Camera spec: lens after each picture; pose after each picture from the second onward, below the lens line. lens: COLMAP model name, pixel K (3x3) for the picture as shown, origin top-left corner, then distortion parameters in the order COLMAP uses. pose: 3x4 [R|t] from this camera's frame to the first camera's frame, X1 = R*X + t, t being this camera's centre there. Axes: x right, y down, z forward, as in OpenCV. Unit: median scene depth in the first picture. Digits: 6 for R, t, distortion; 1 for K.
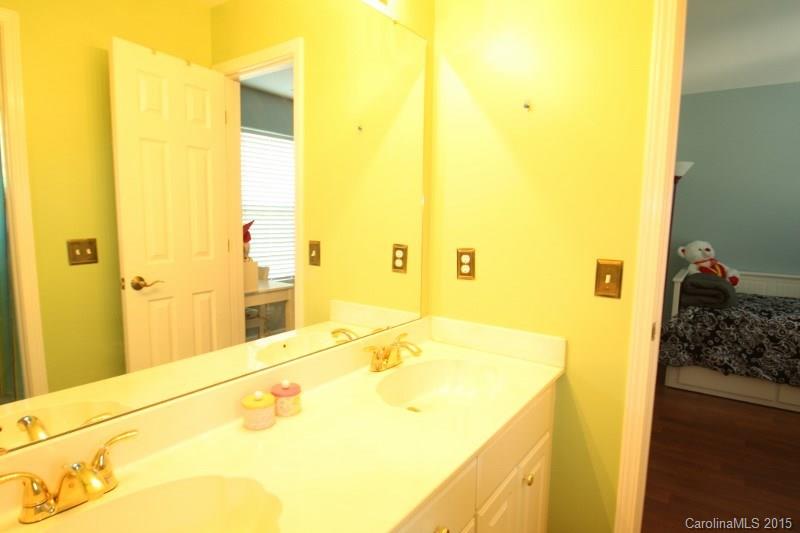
lens RADIAL K [[440.2, 0, 400.4], [0, 440.2, 266.2], [0, 0, 1]] dist [-0.001214, -0.000739]
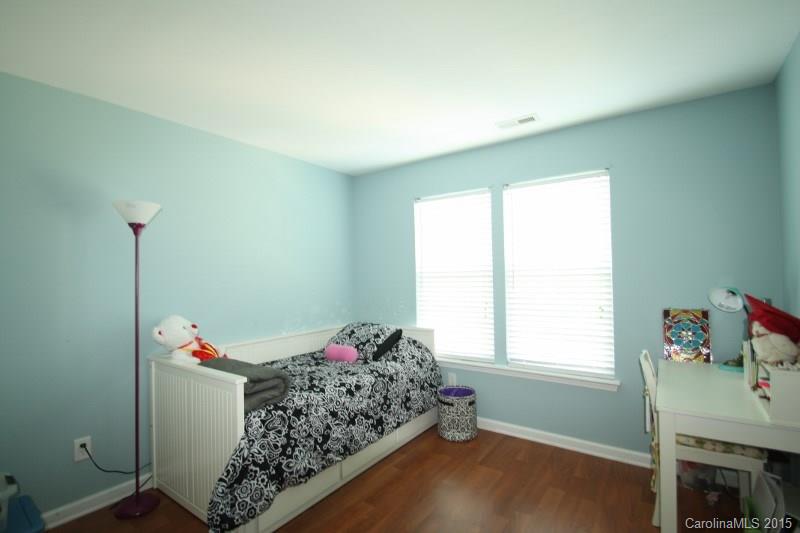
lens RADIAL K [[380.4, 0, 401.7], [0, 380.4, 269.5], [0, 0, 1]] dist [0.002767, -0.000028]
pose [[-0.023714, -0.013646, 0.999626, 0.062904], [0.131317, 0.991201, 0.016647, -0.116696], [-0.991057, 0.131663, -0.021714, 0.793739]]
